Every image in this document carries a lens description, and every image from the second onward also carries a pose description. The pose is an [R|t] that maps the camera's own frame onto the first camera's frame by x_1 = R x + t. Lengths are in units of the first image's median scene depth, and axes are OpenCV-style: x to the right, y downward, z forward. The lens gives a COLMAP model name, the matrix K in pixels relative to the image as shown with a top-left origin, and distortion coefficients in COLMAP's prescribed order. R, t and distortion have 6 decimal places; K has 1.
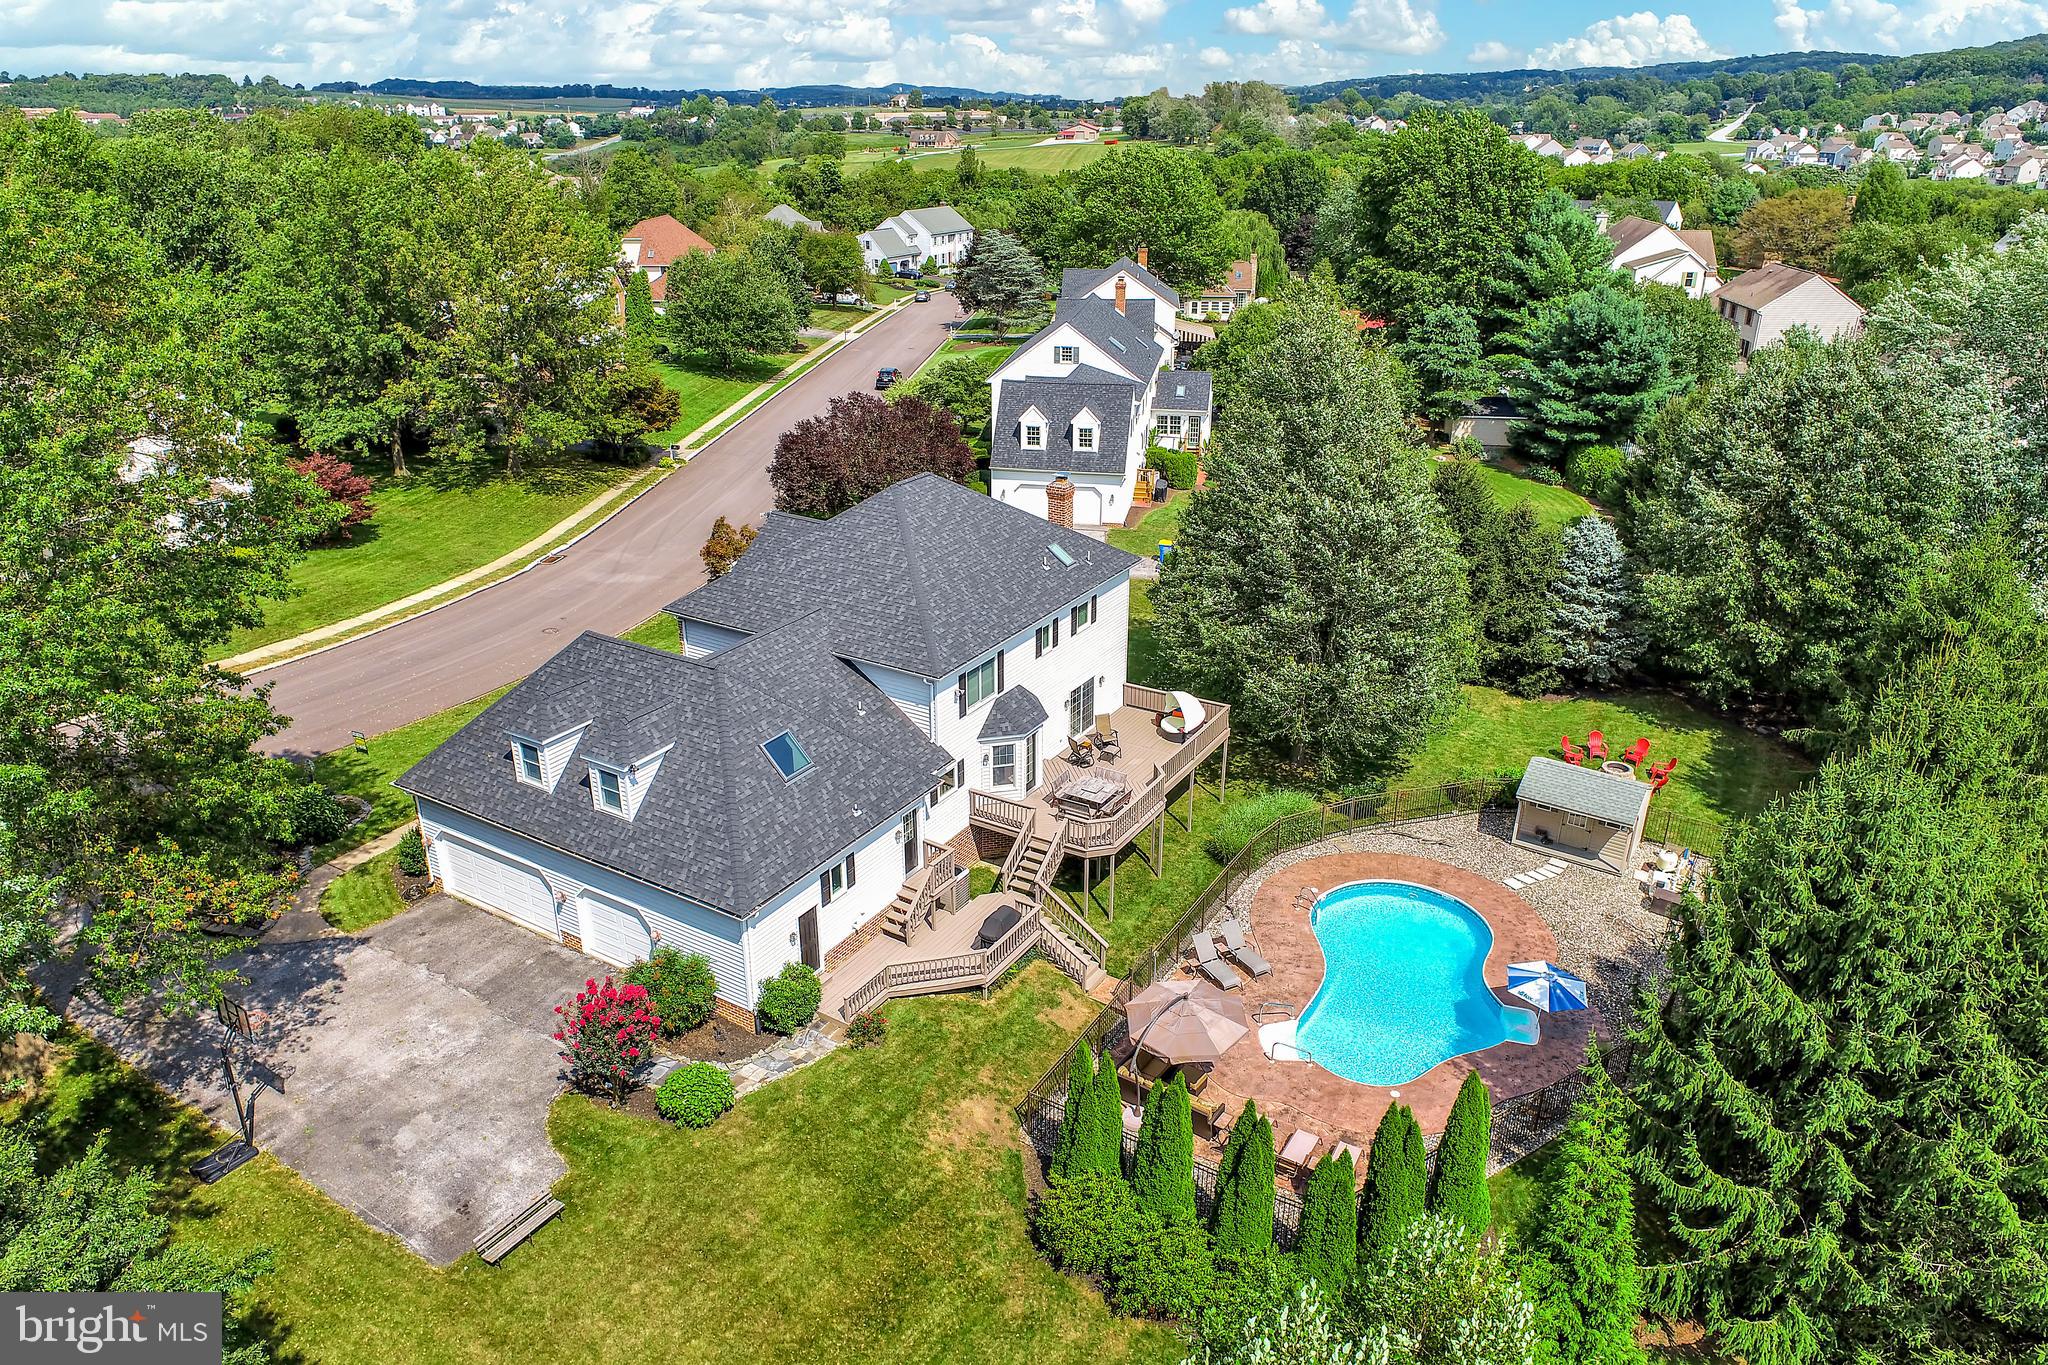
lens RADIAL K [[1383.9, 0, 1018.8], [0, 1383.9, 682.1], [0, 0, 1]] dist [-0.011328, 0.003675]
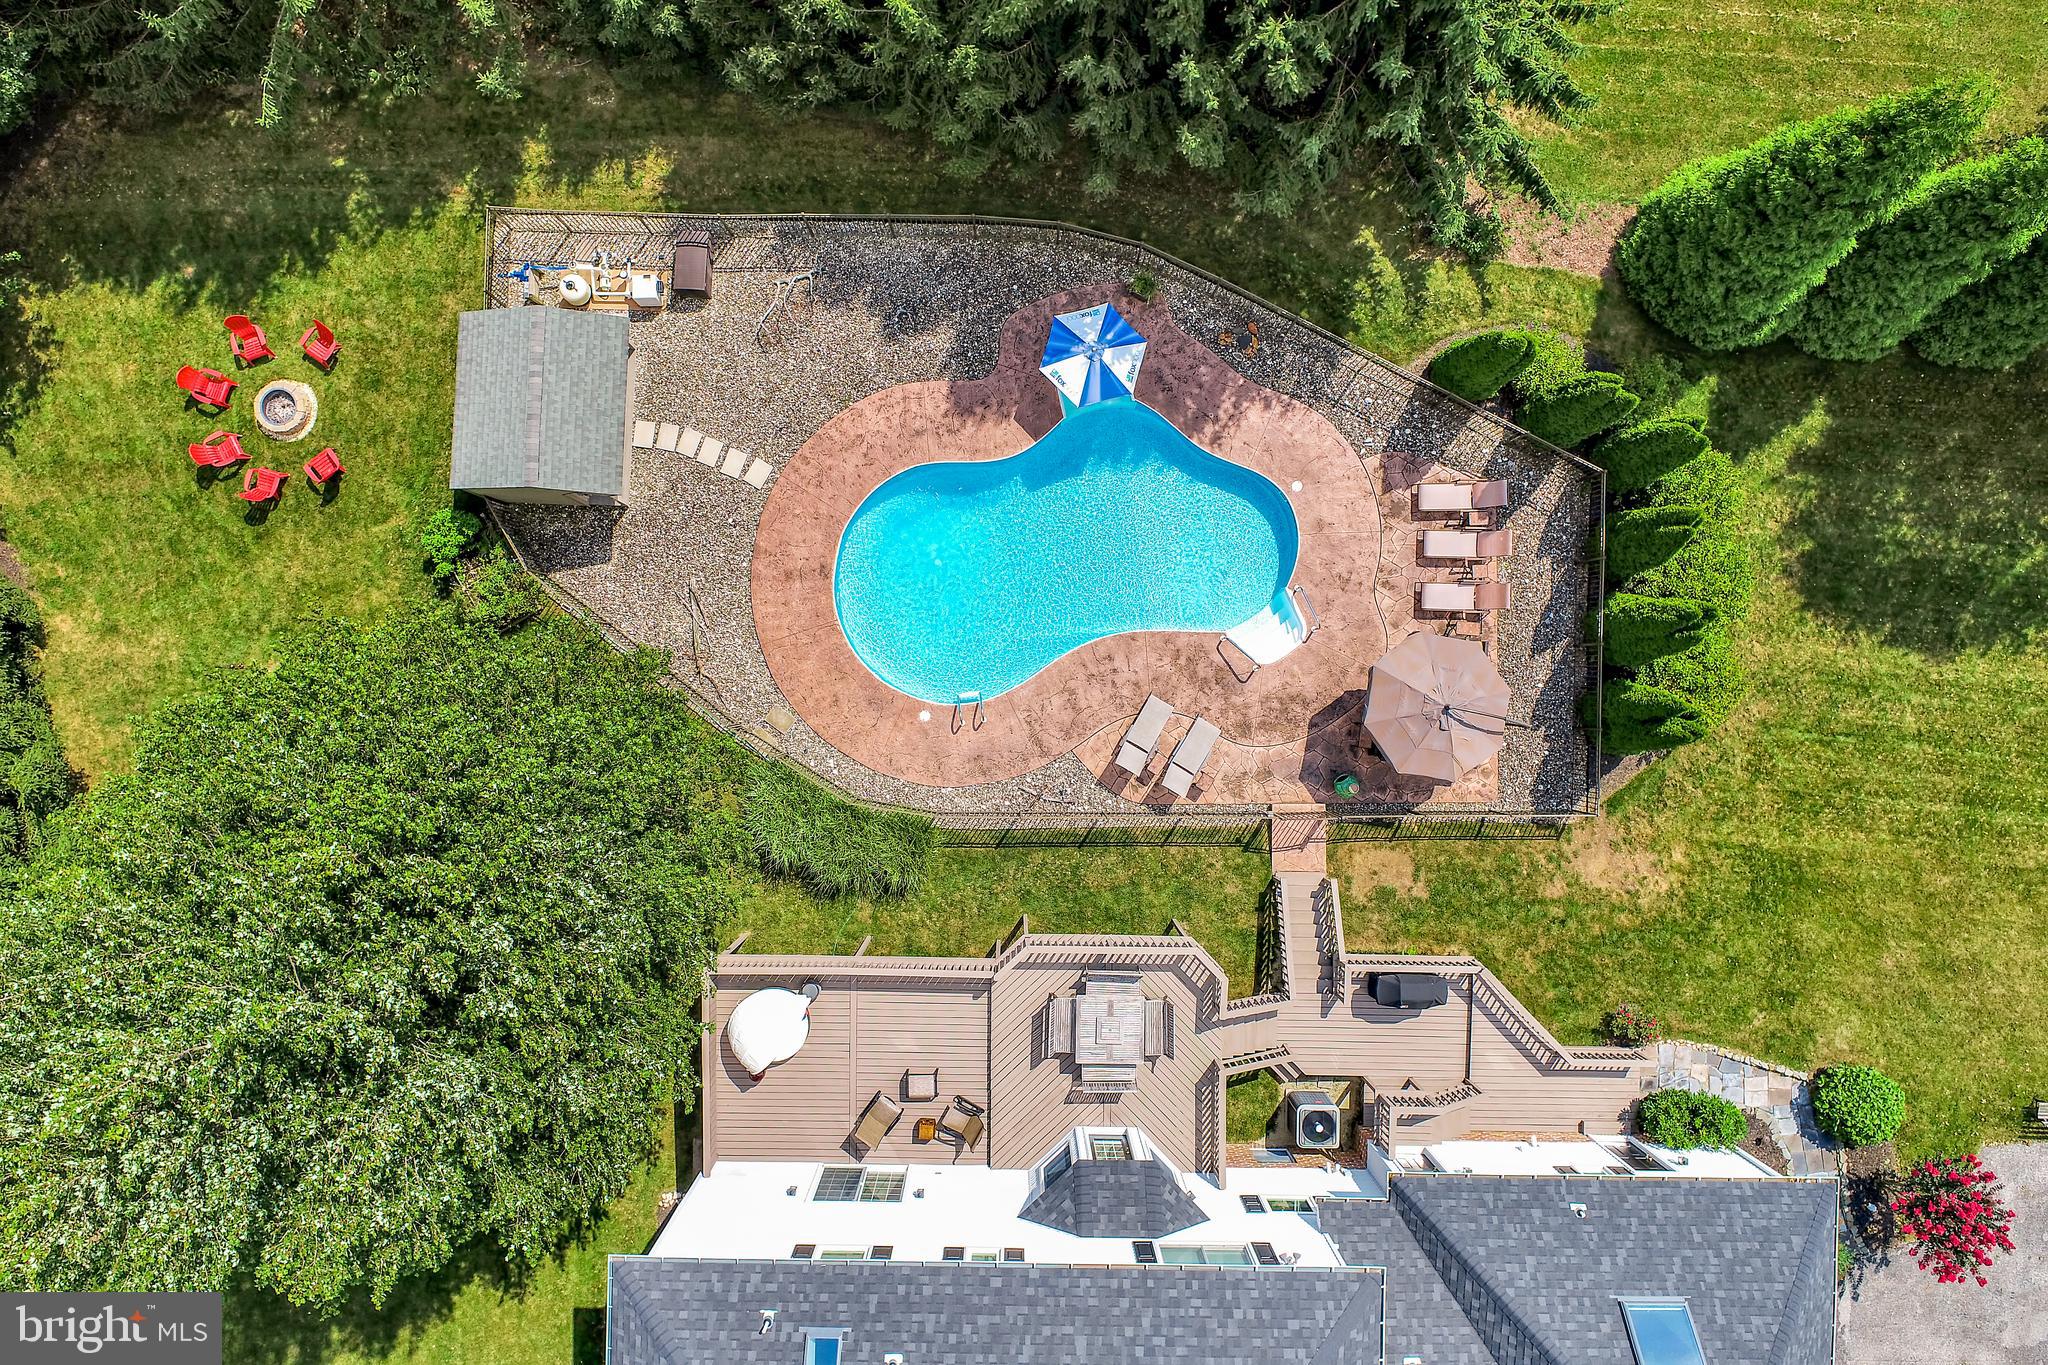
lens RADIAL K [[1383.9, 0, 1018.8], [0, 1383.9, 682.1], [0, 0, 1]] dist [-0.011328, 0.003675]
pose [[-0.510872, -0.859649, -0.003661, 0.223818], [0.334759, -0.202860, 0.920209, -0.511588], [-0.791799, 0.468884, 0.391411, 0.736166]]
